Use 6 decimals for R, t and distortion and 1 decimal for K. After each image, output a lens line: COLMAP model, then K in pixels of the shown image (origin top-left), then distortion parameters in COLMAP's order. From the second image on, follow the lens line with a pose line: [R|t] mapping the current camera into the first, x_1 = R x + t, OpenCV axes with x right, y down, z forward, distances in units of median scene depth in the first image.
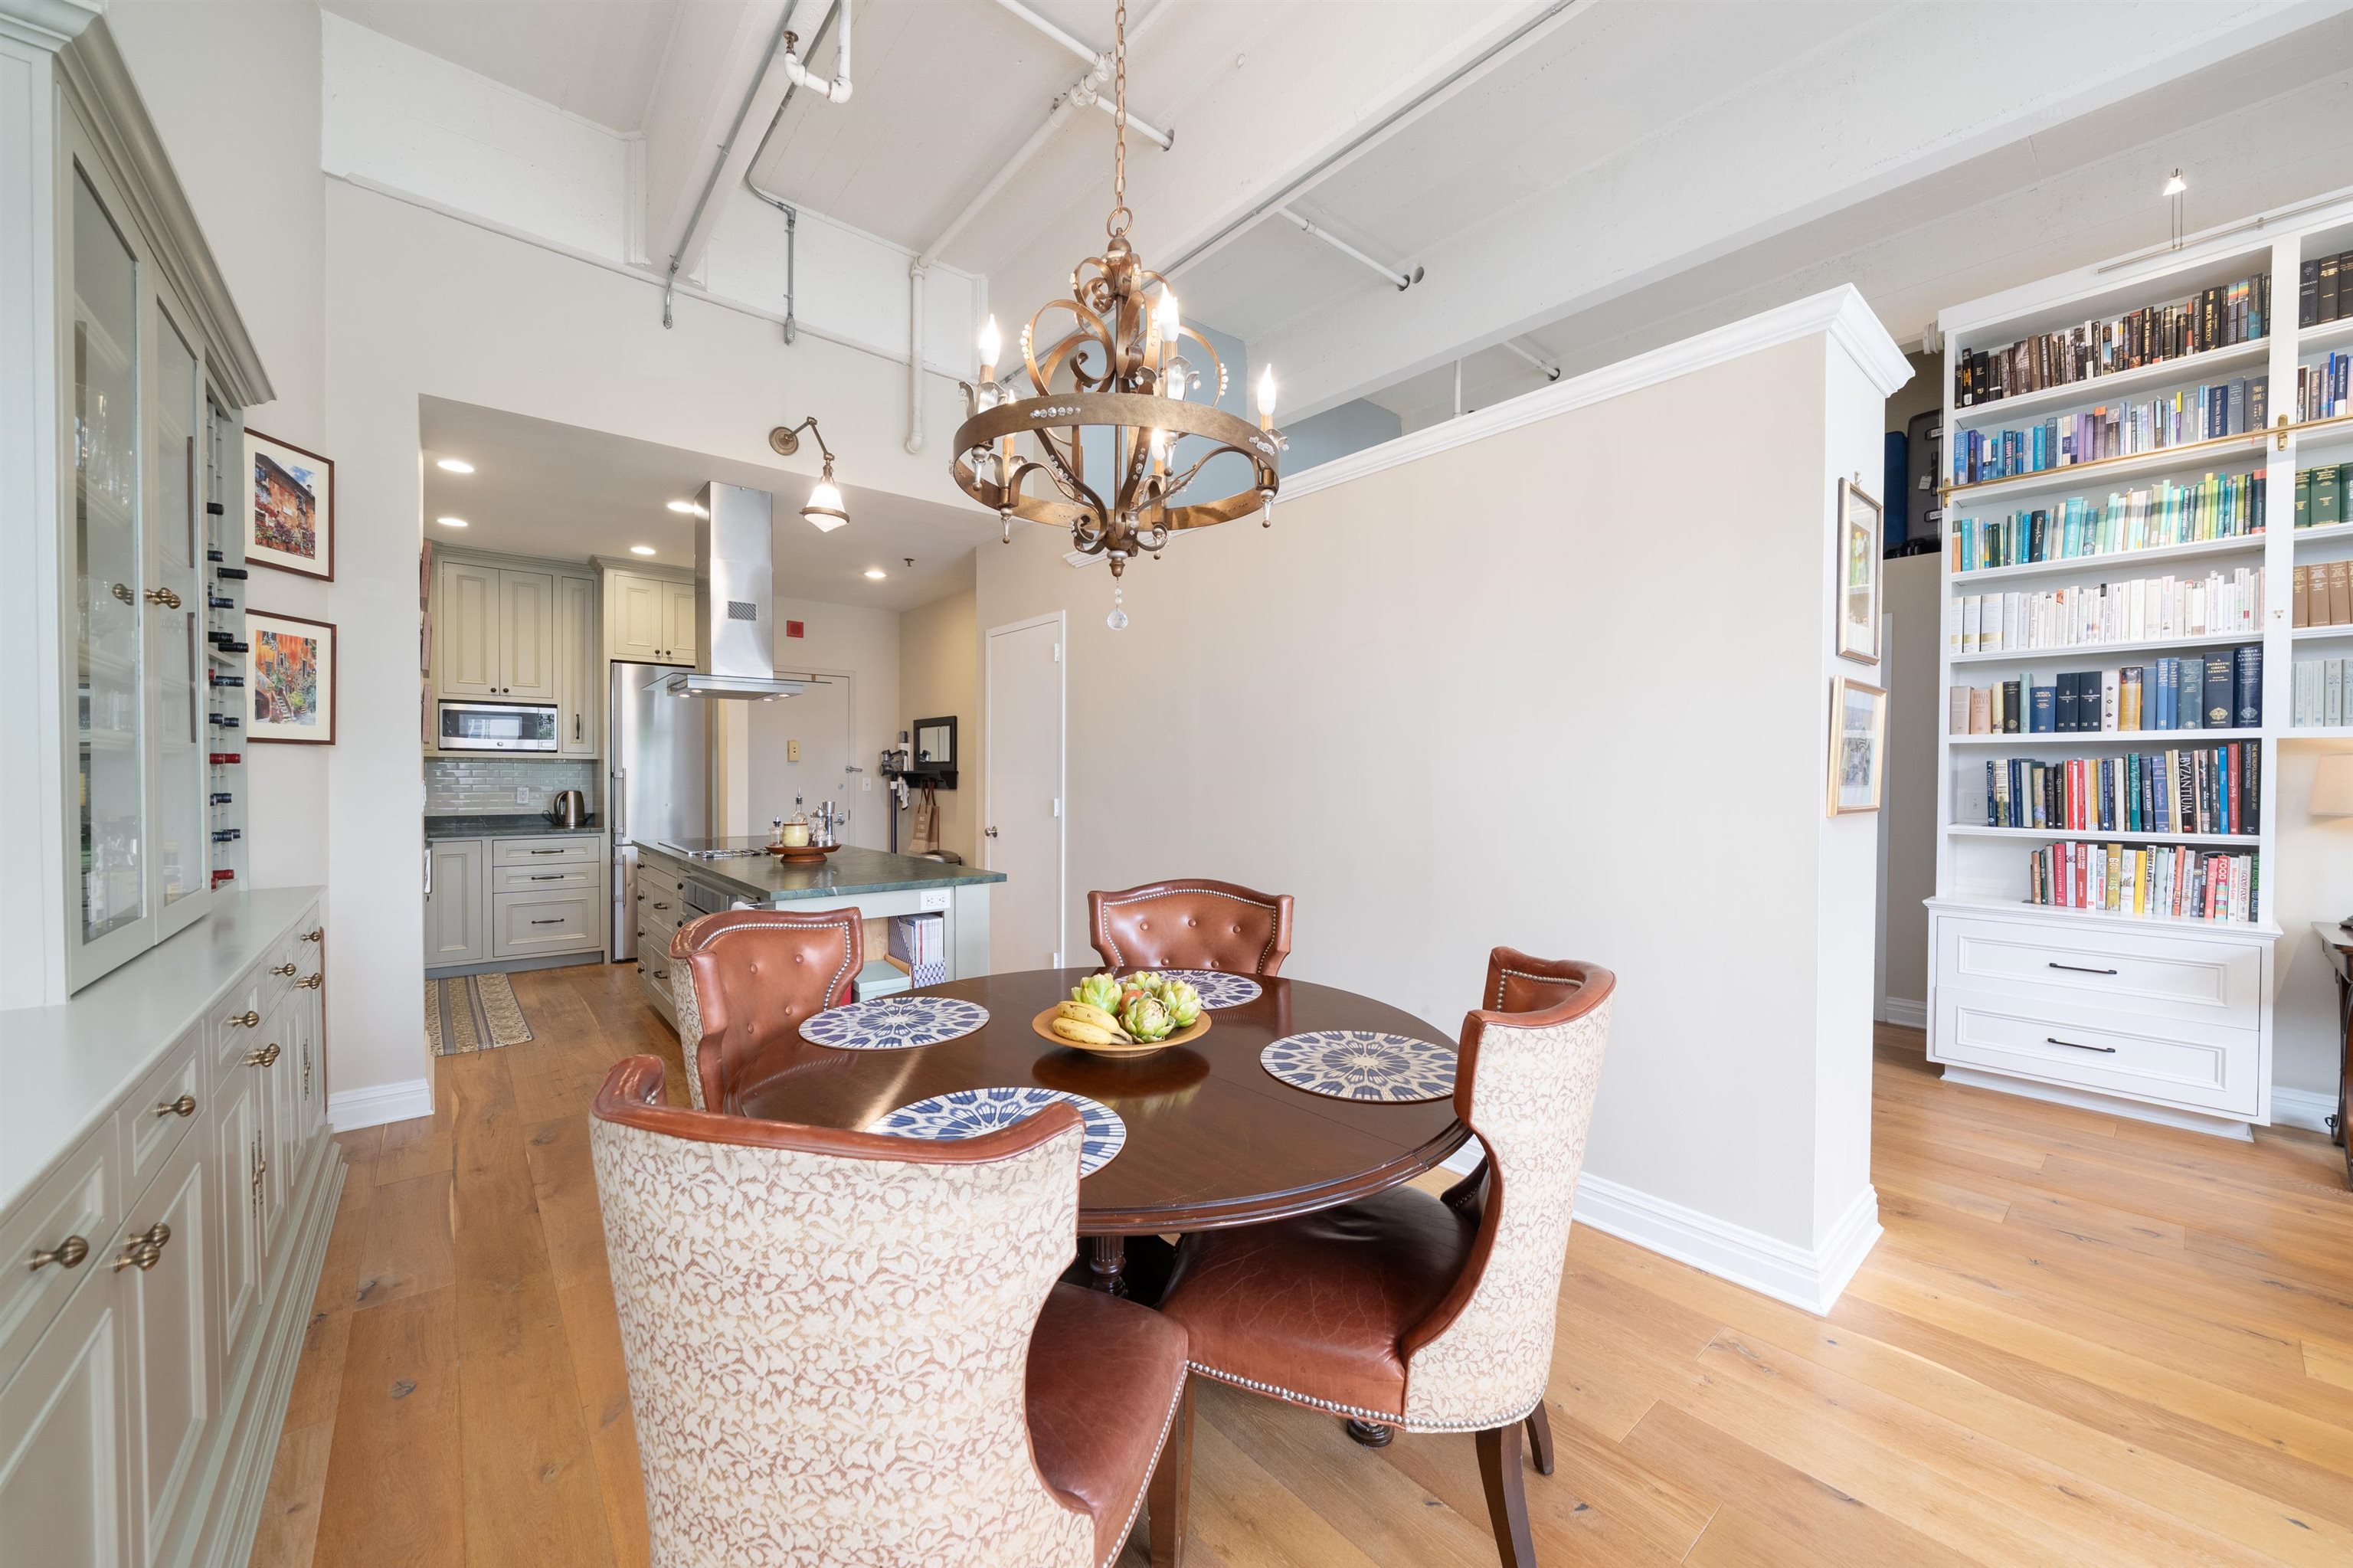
lens RADIAL K [[873.3, 0, 1172.7], [0, 873.3, 785.7], [0, 0, 1]] dist [-0.002133, 0.000110]
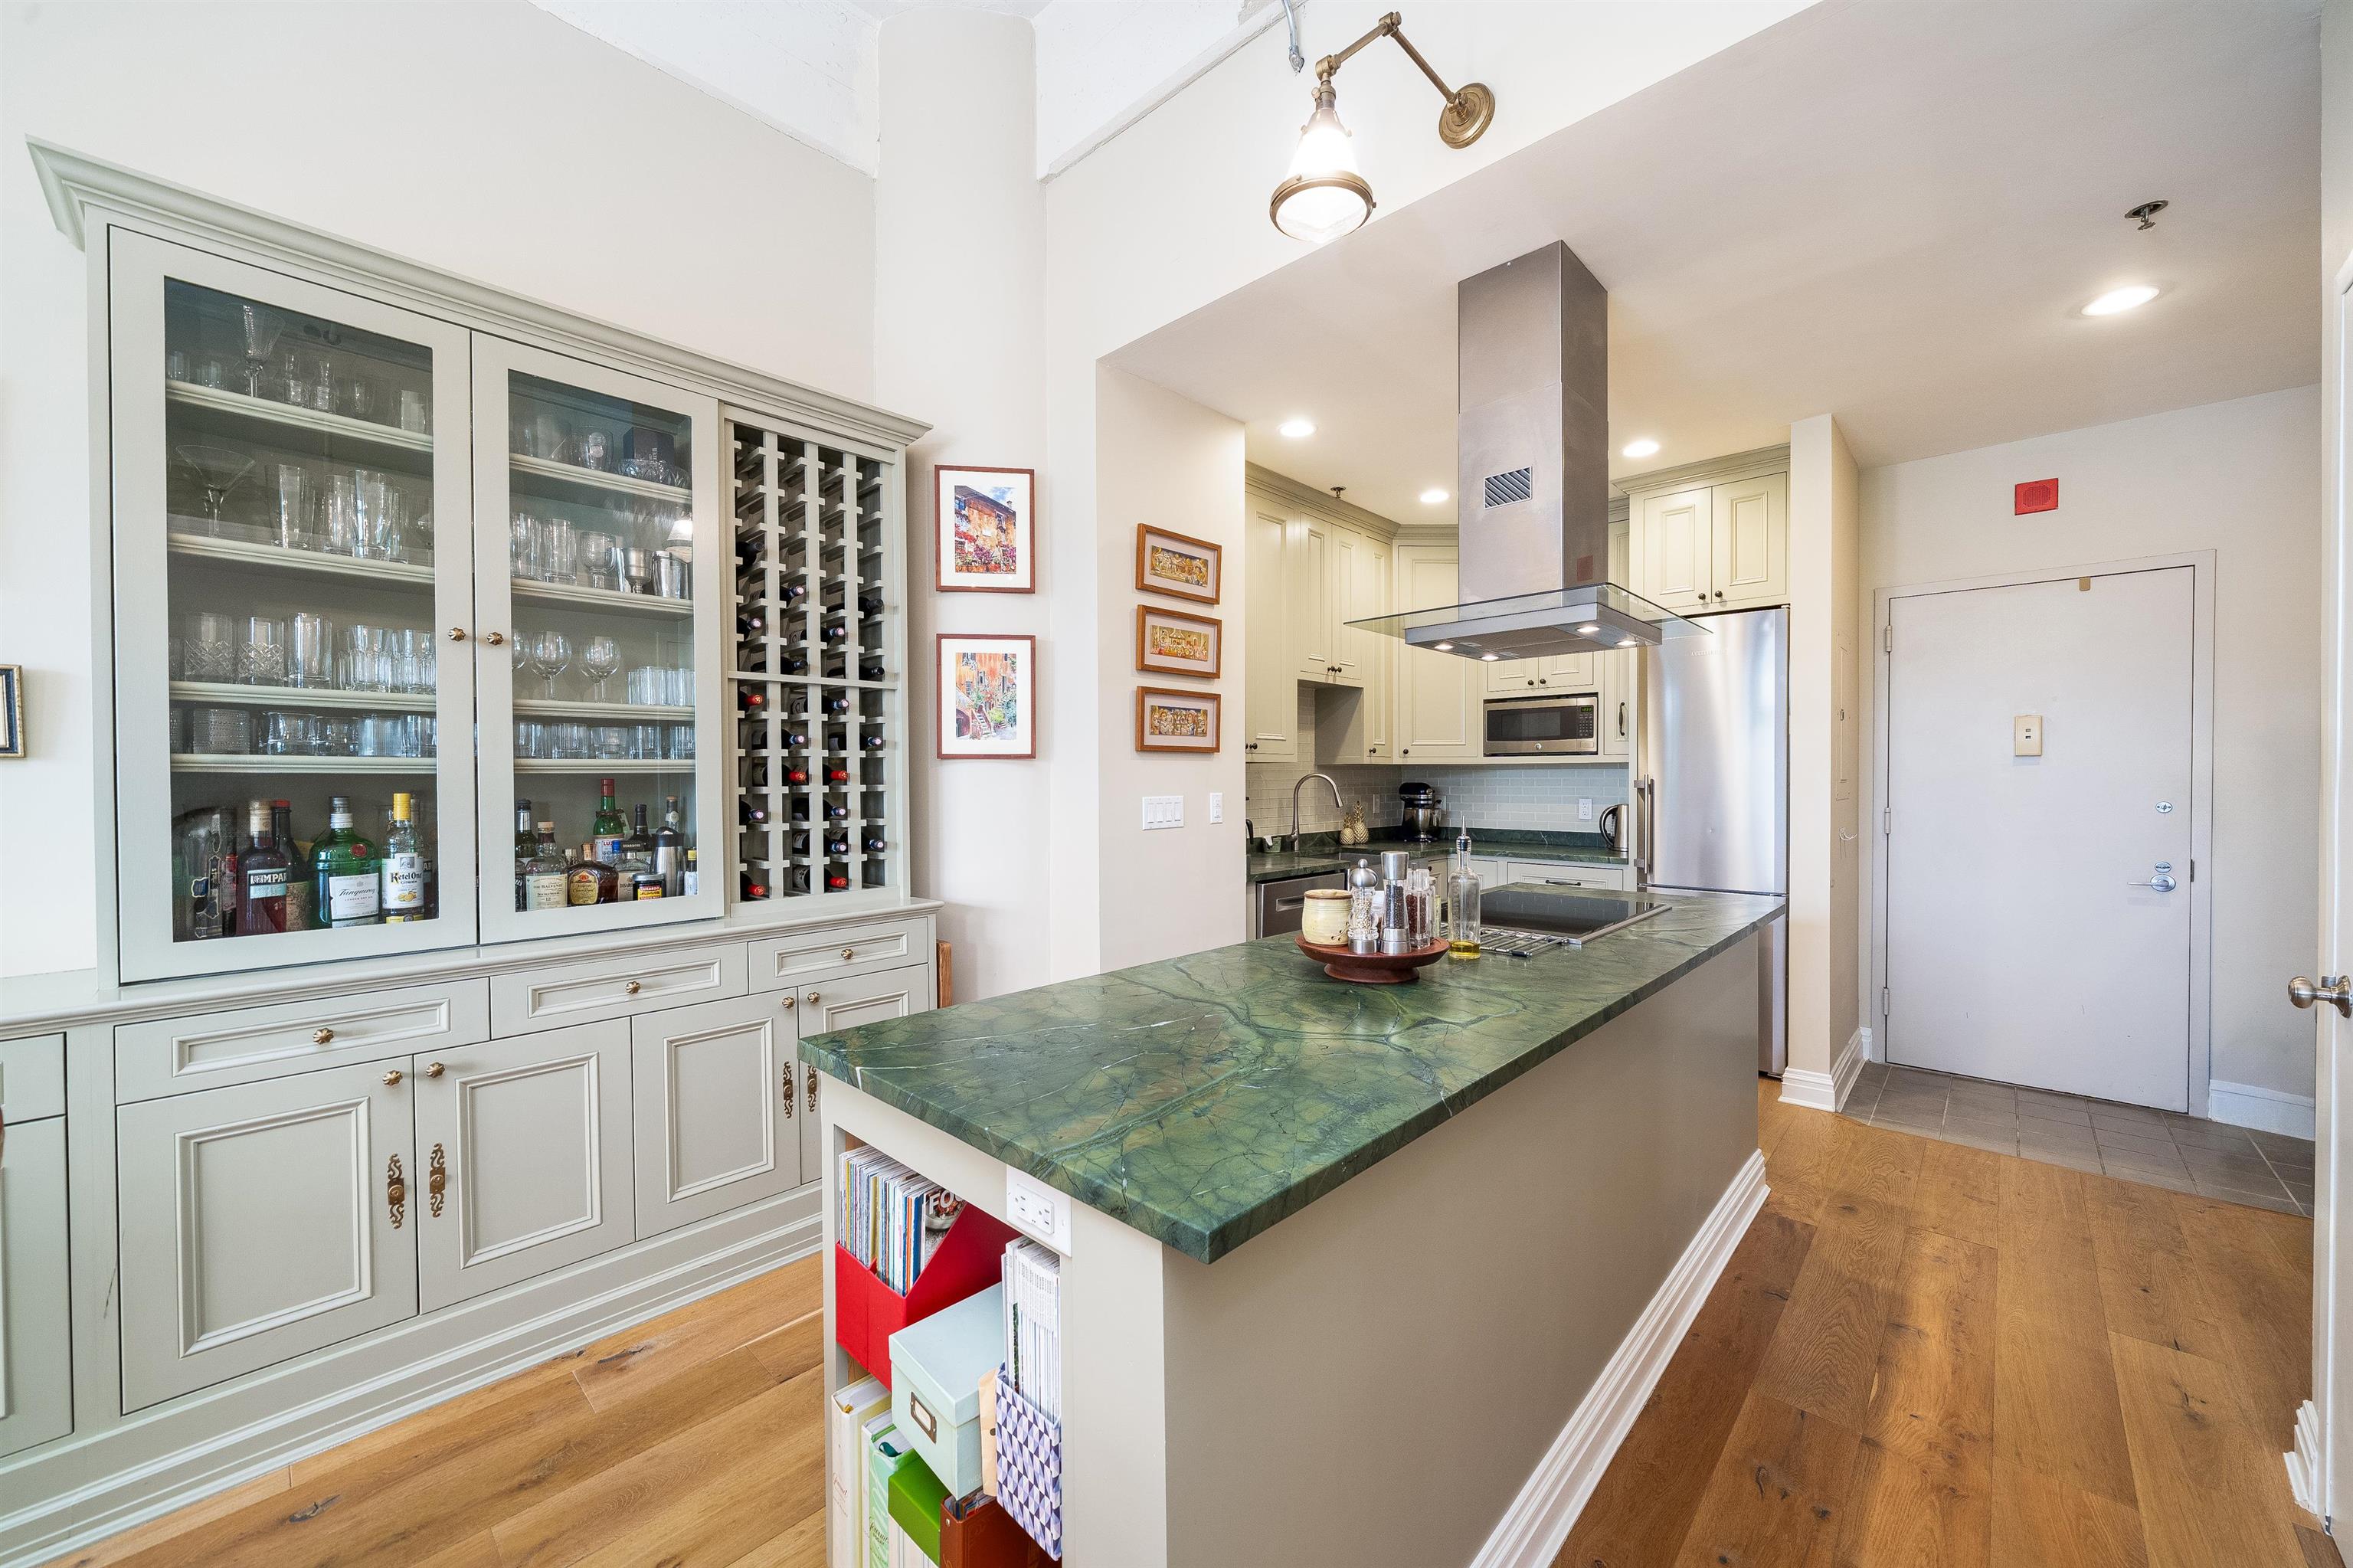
lens RADIAL K [[885.3, 0, 1179.2], [0, 885.3, 786.2], [0, 0, 1]] dist [-0.002324, -0.000440]
pose [[0.120832, 0.004224, -0.992664, 0.041647], [-0.007530, 0.999966, 0.003338, -0.017683], [0.992644, 0.007071, 0.120860, 0.915223]]
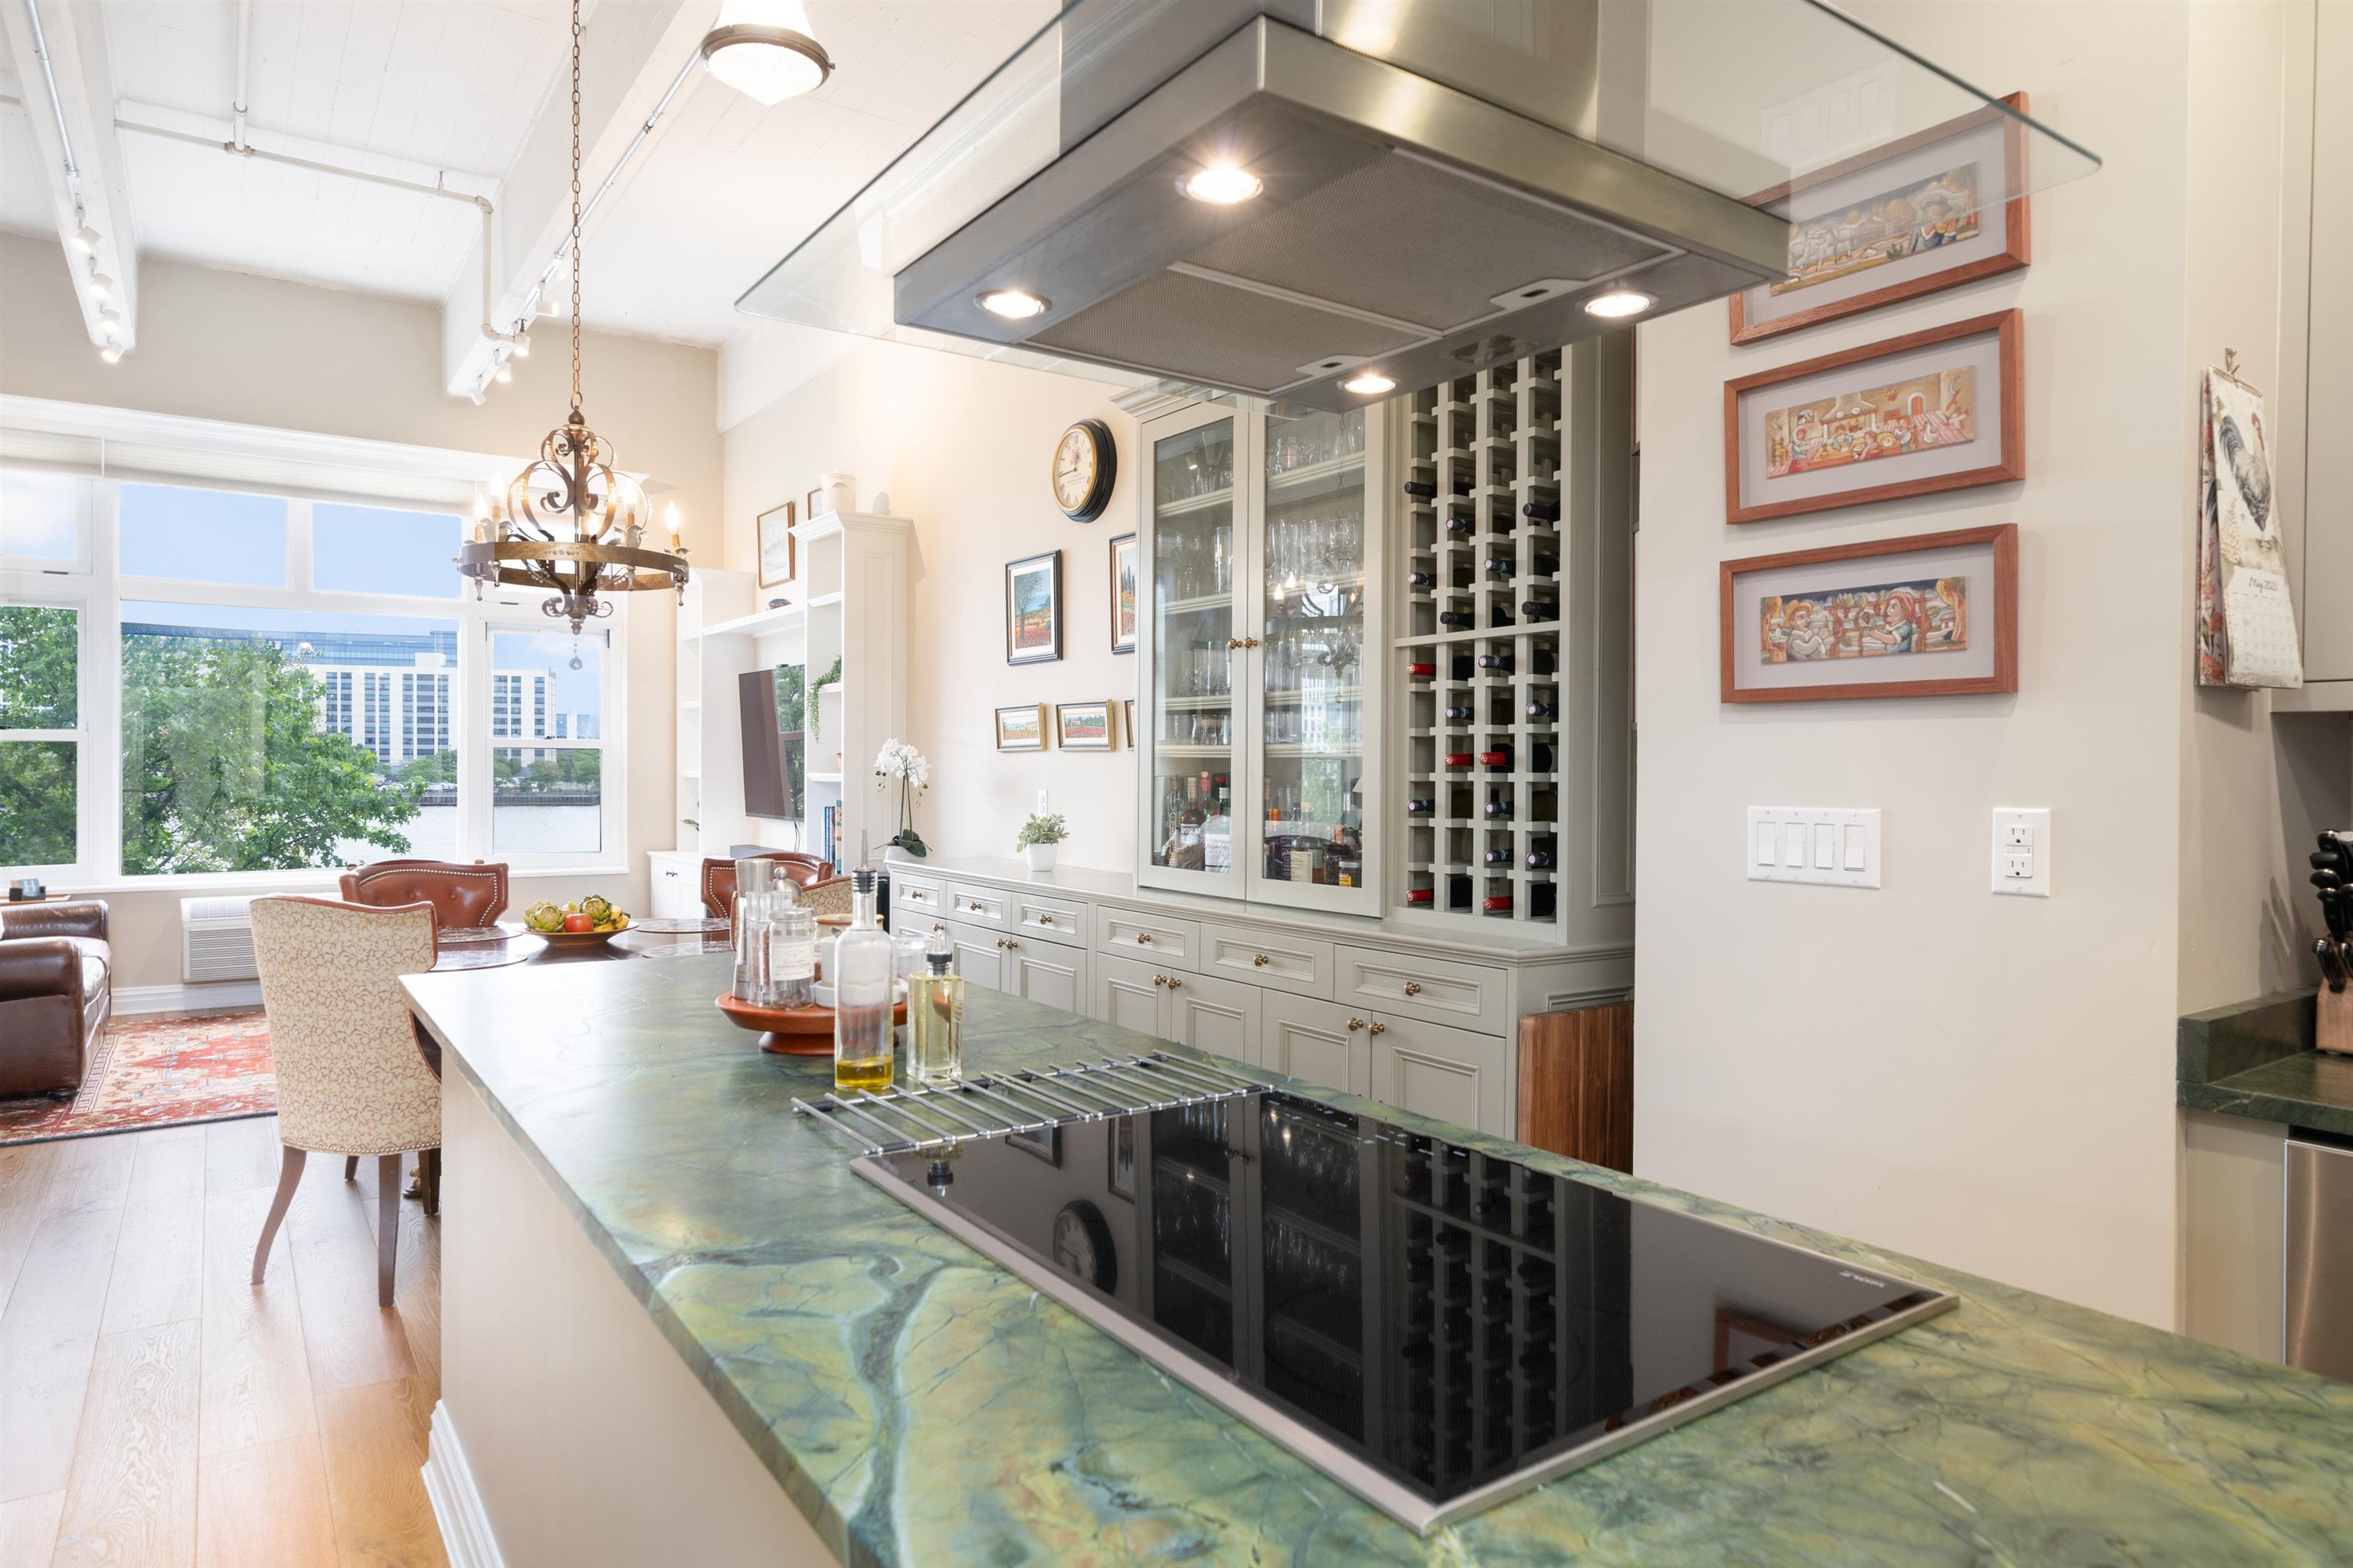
lens RADIAL K [[1383.9, 0, 1169.1], [0, 1383.9, 784.1], [0, 0, 1]] dist [-0.001625, 0.002736]
pose [[-0.995792, -0.010692, 0.091020, -0.646000], [-0.008355, 0.999627, 0.026019, -0.027440], [-0.091264, 0.025149, -0.995509, 1.632346]]
